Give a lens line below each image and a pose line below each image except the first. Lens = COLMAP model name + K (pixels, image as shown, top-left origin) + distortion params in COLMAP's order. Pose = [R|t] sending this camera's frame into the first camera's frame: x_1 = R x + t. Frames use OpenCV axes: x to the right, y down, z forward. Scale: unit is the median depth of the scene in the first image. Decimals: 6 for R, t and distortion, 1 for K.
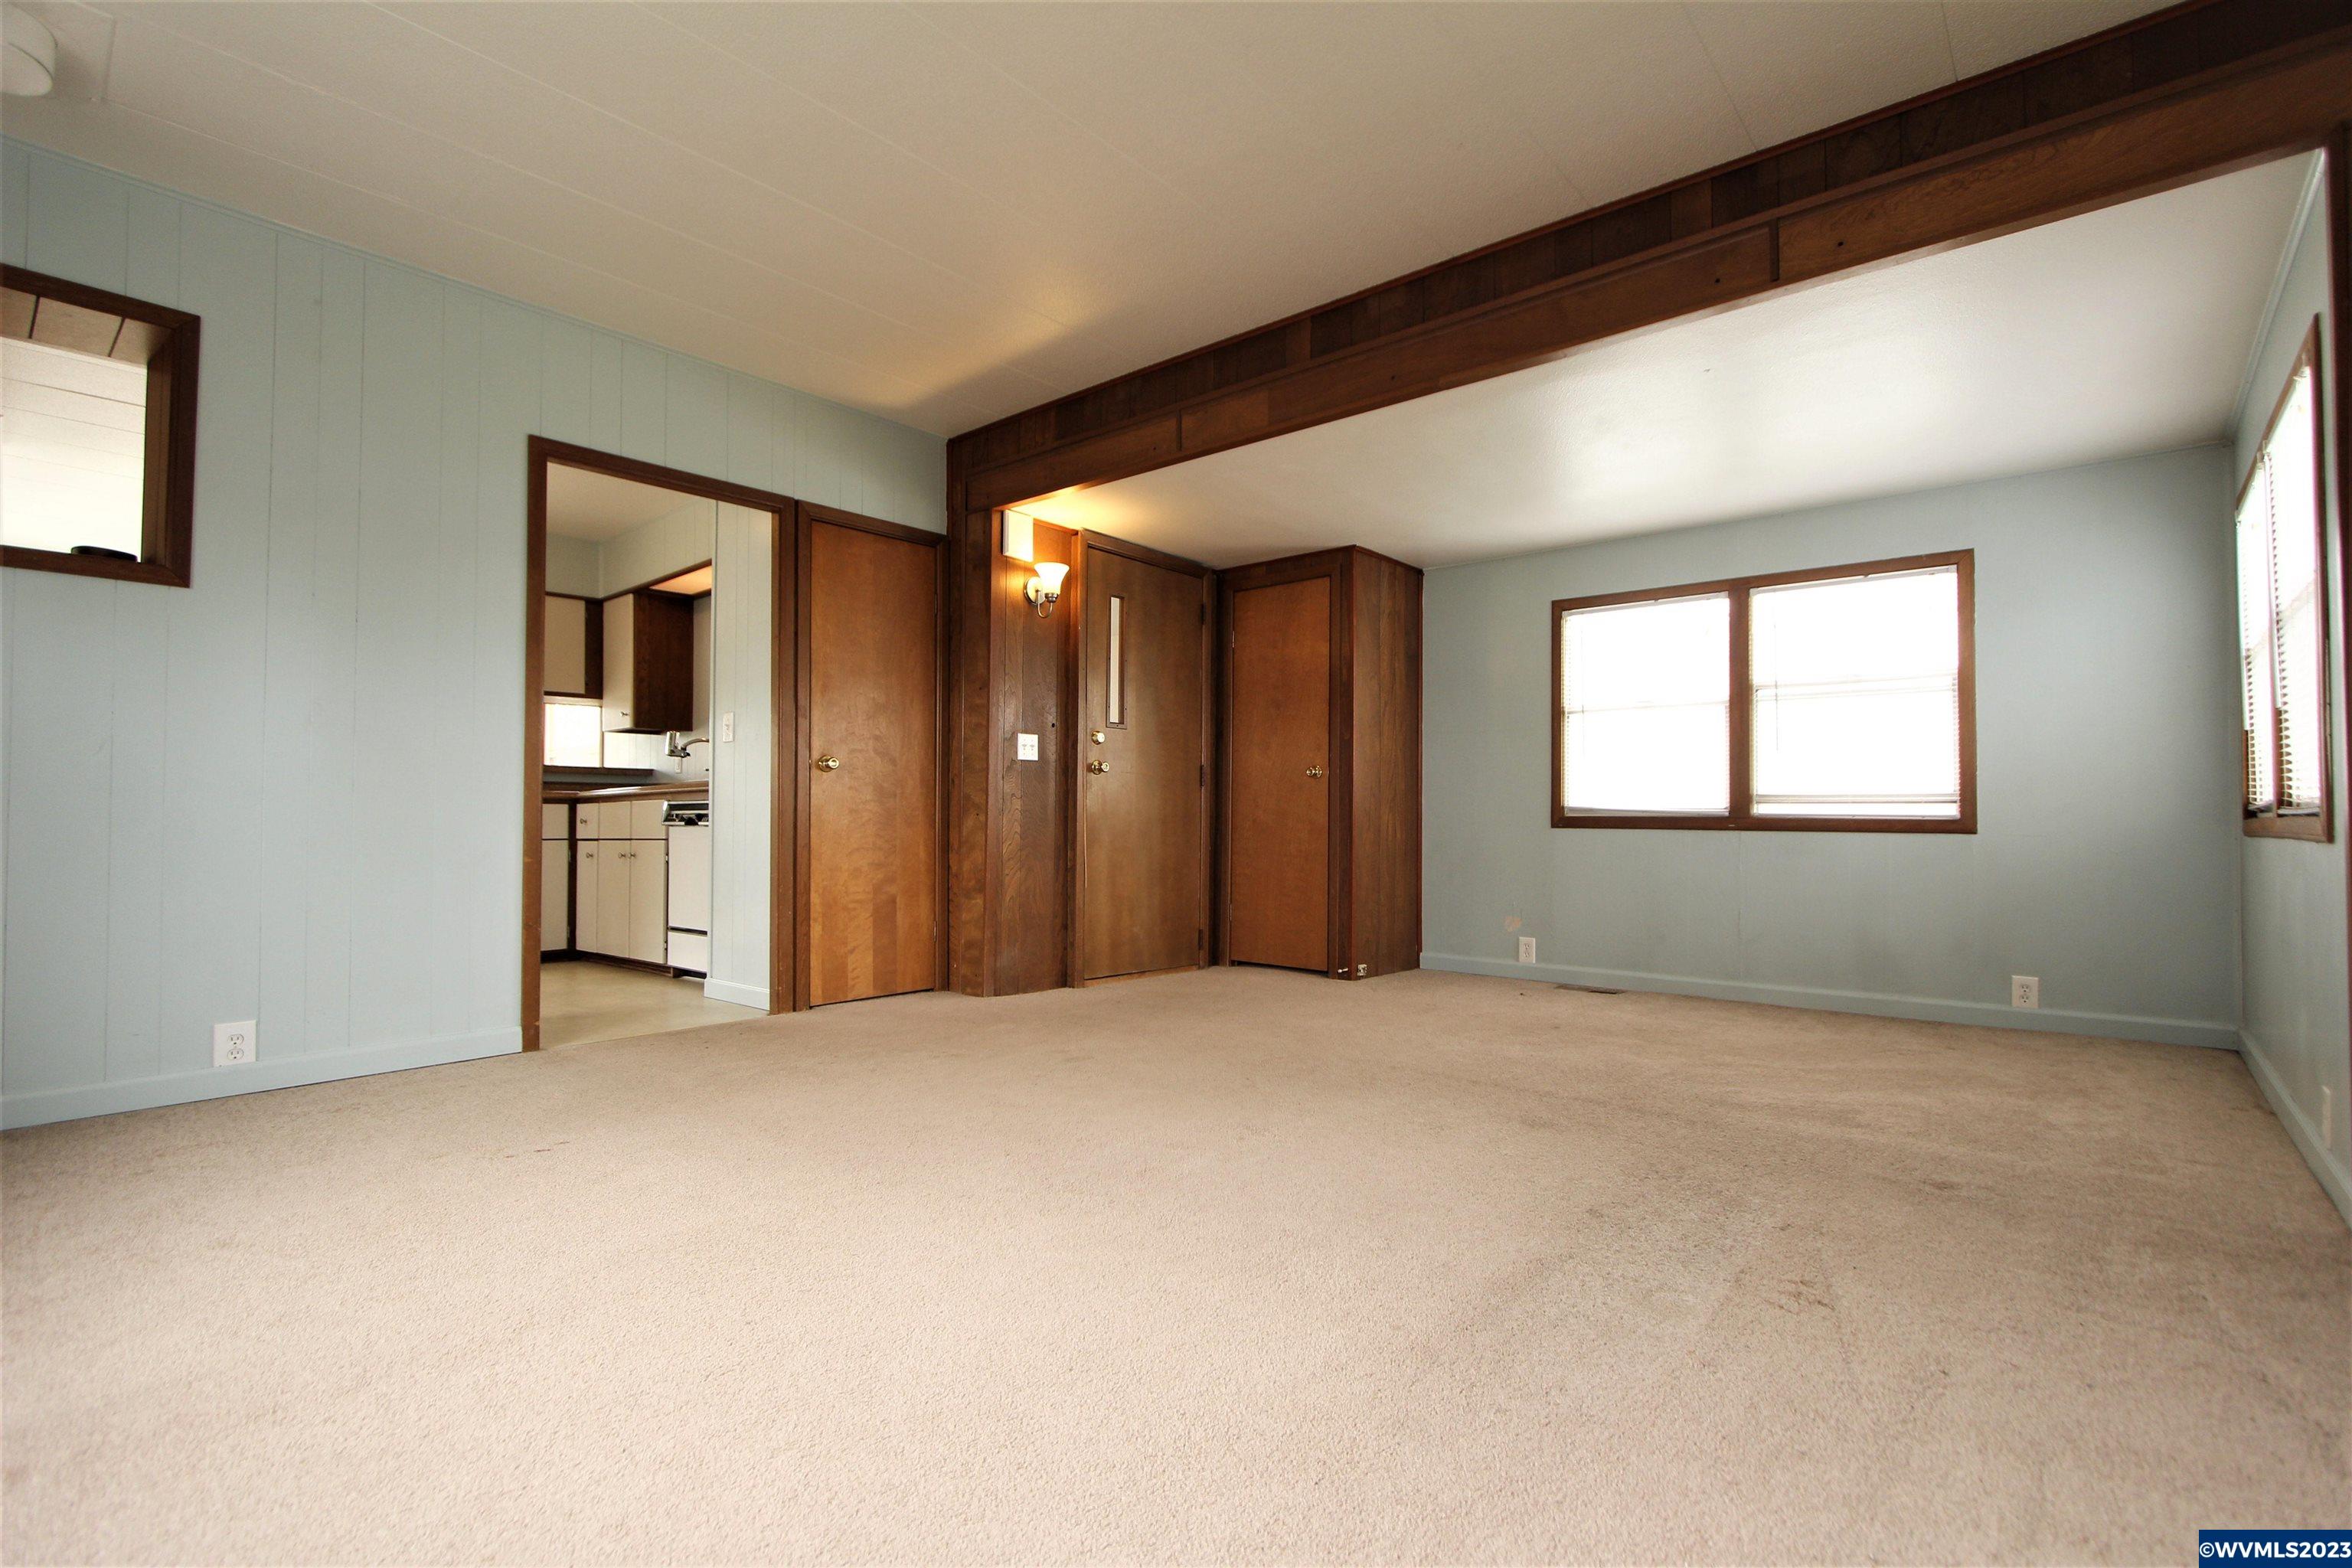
lens RADIAL K [[1081.2, 0, 1175.3], [0, 1081.2, 788.6], [0, 0, 1]] dist [-0.011256, 0.000028]
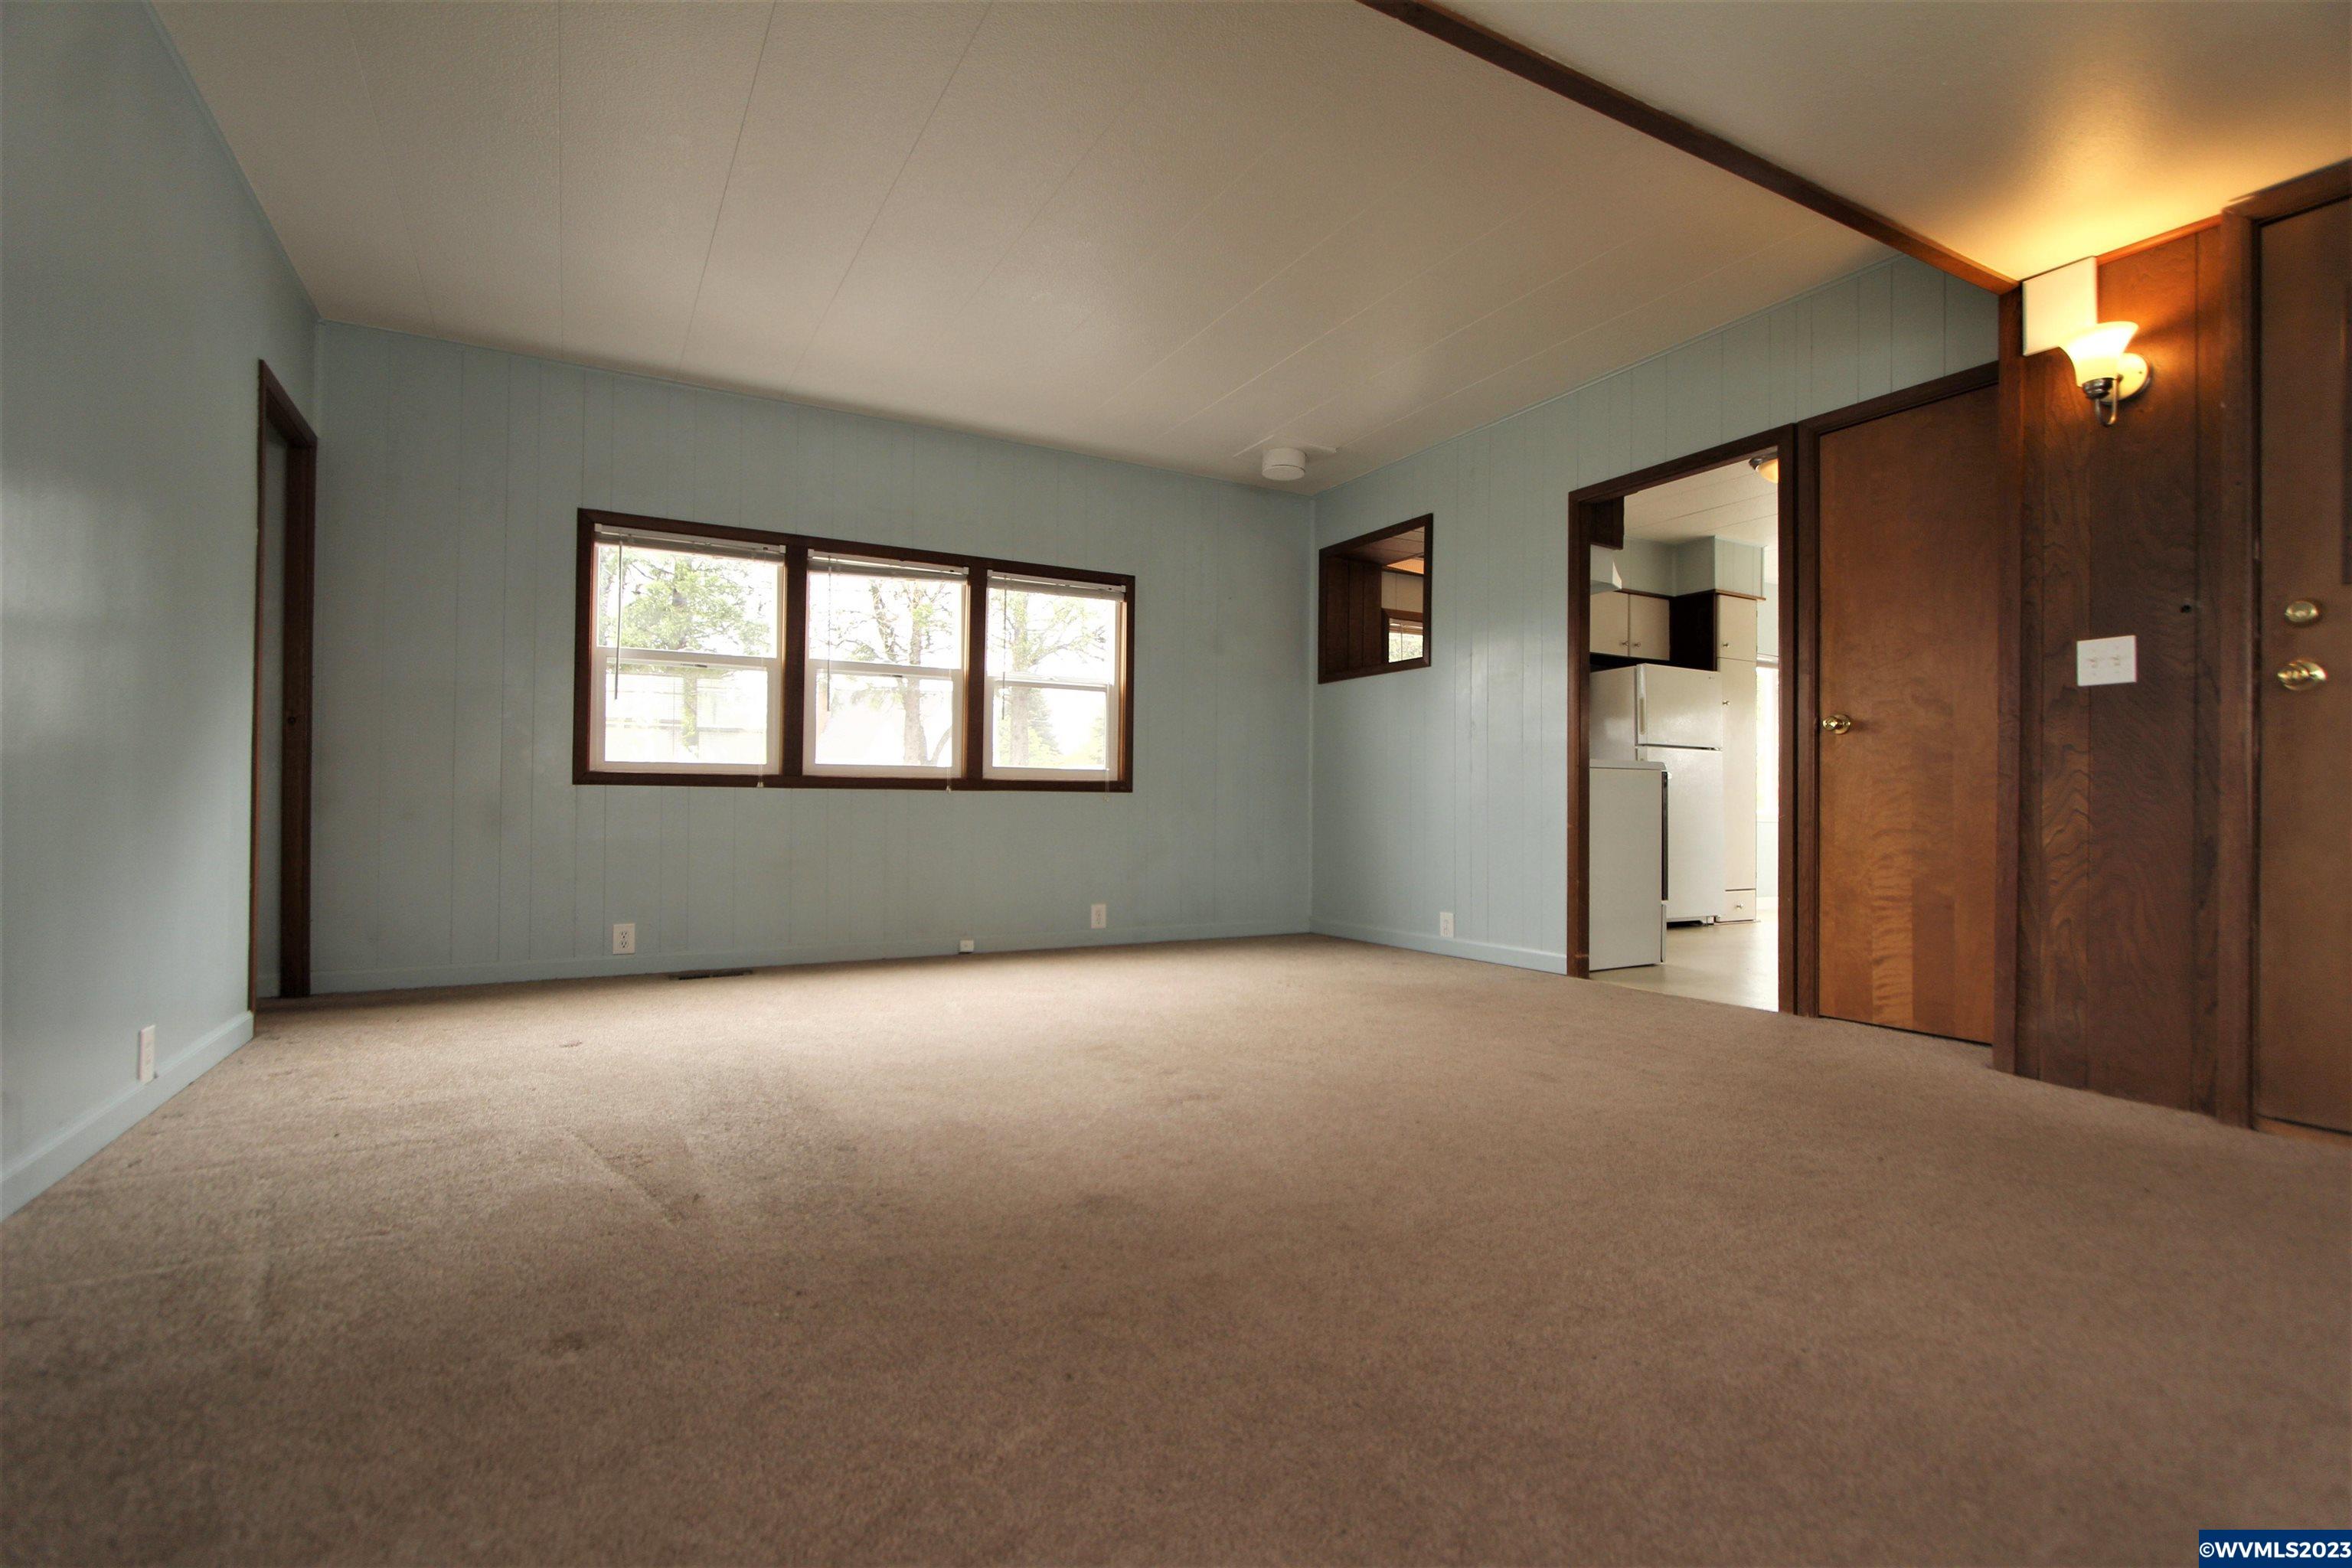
lens RADIAL K [[1081.2, 0, 1175.3], [0, 1081.2, 788.6], [0, 0, 1]] dist [-0.011256, 0.000028]
pose [[-0.349989, -0.016503, -0.936608, 0.604060], [0.020489, 0.999471, -0.025267, 0.035352], [0.936530, -0.028033, -0.349466, 0.798668]]
